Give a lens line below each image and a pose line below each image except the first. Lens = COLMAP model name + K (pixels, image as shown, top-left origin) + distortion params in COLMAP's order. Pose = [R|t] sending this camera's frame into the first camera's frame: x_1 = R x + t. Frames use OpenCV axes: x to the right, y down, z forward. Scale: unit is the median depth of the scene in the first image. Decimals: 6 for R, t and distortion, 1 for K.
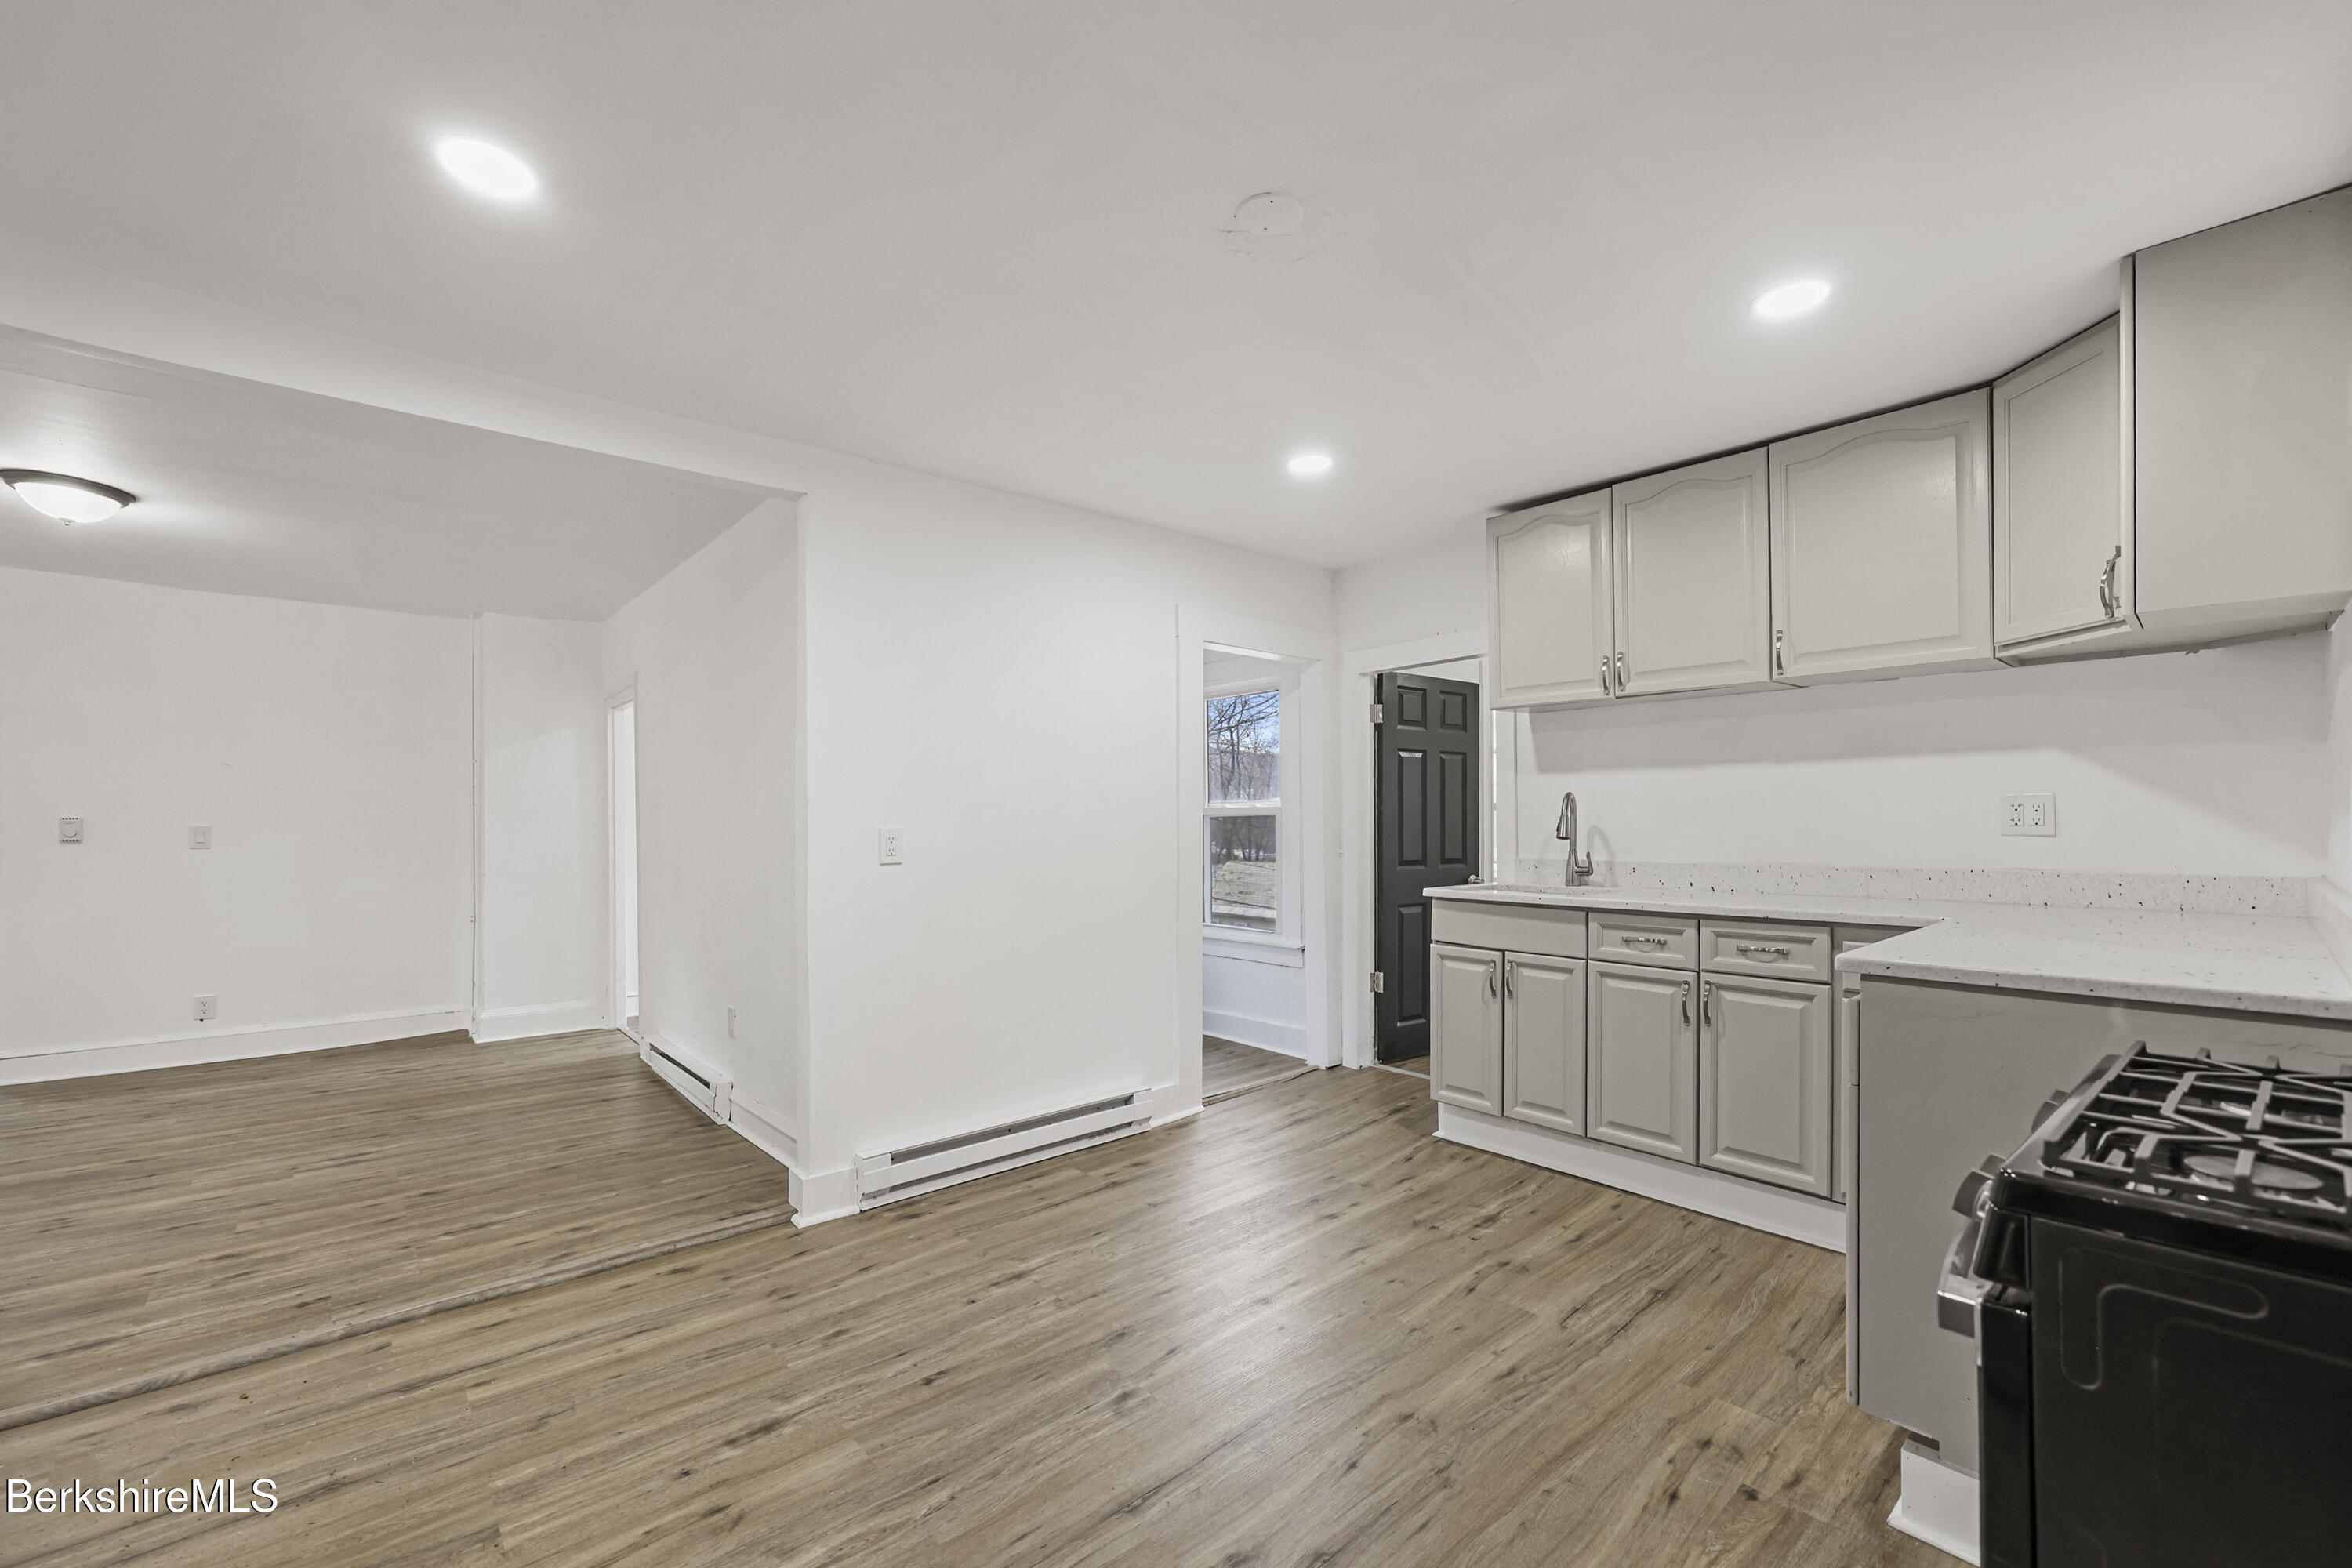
lens RADIAL K [[958.0, 0, 1181.9], [0, 958.0, 819.0], [0, 0, 1]] dist [0.001208, -0.000074]
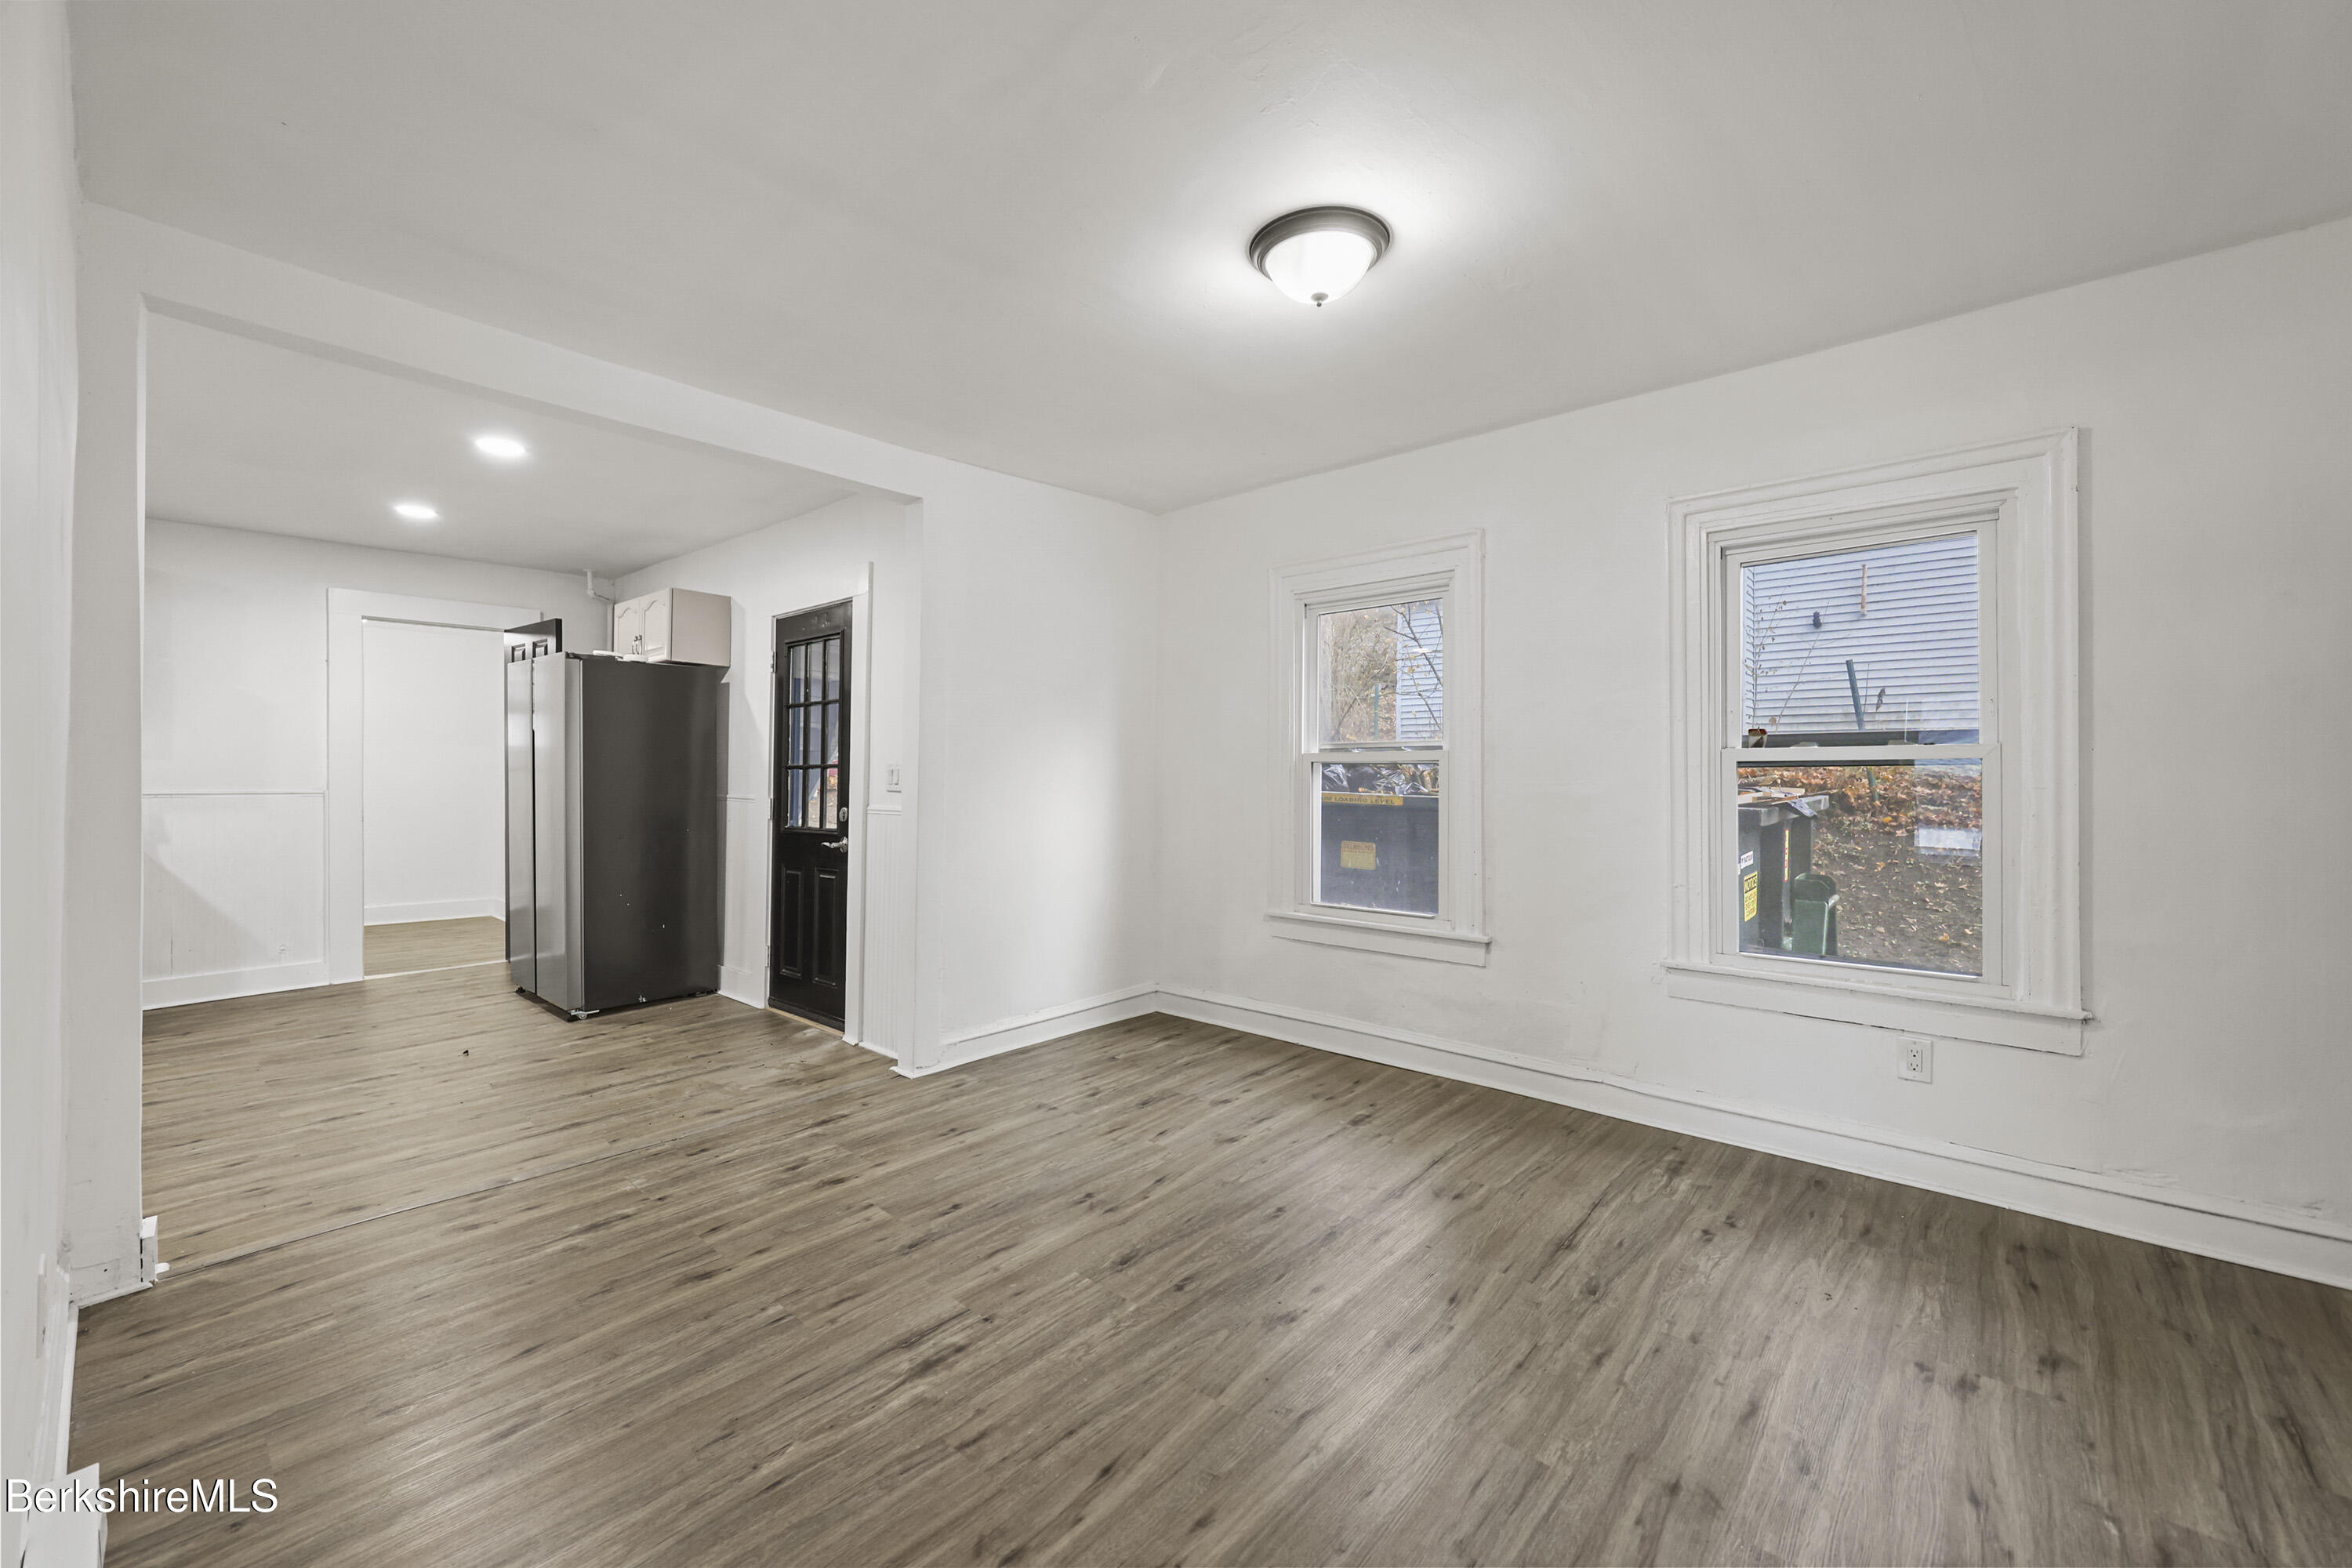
lens RADIAL K [[939.5, 0, 1176.0], [0, 939.5, 784.0], [0, 0, 1]] dist [0.000795, 0.000233]
pose [[-0.993113, -0.002358, -0.117138, -1.138047], [-0.003326, 0.999962, 0.008066, 0.021804], [0.117114, 0.008400, -0.993083, 1.873050]]
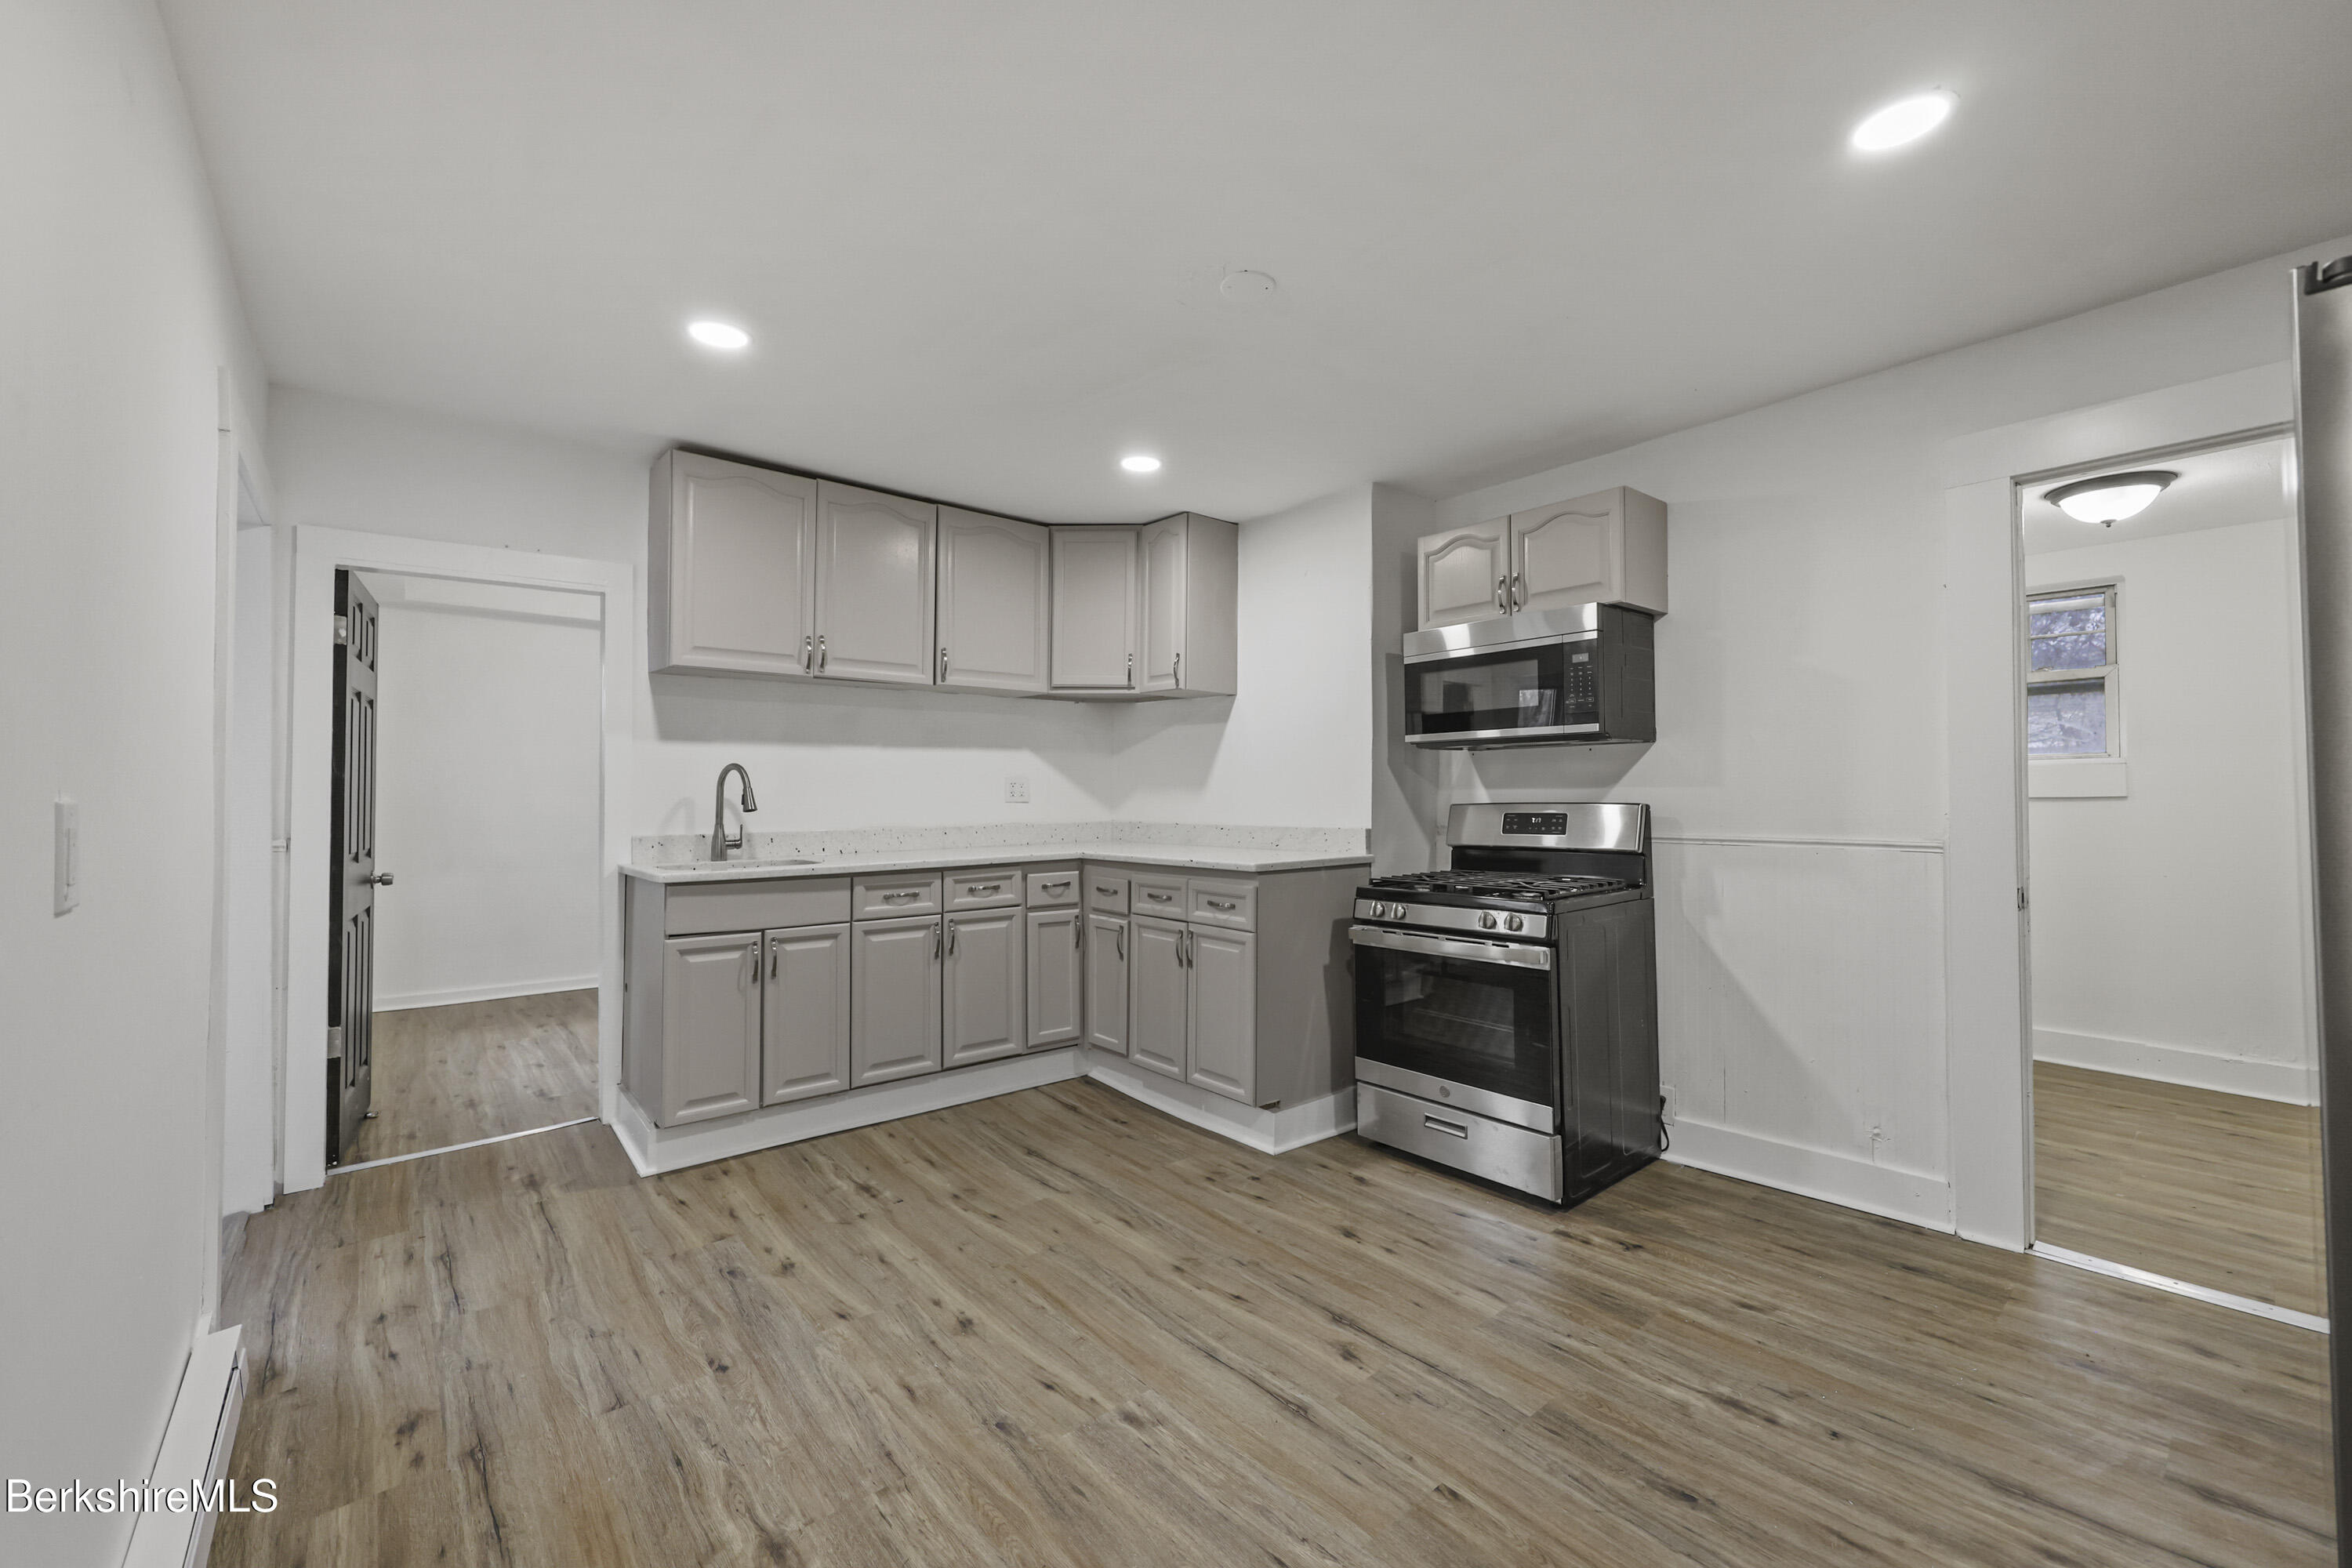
lens RADIAL K [[952.4, 0, 1178.5], [0, 952.4, 791.9], [0, 0, 1]] dist [0.000135, -0.000117]
pose [[0.023995, 0.006612, 0.999690, -0.683547], [0.002404, 0.999975, -0.006671, 0.010349], [-0.999709, 0.002563, 0.023978, 0.659722]]
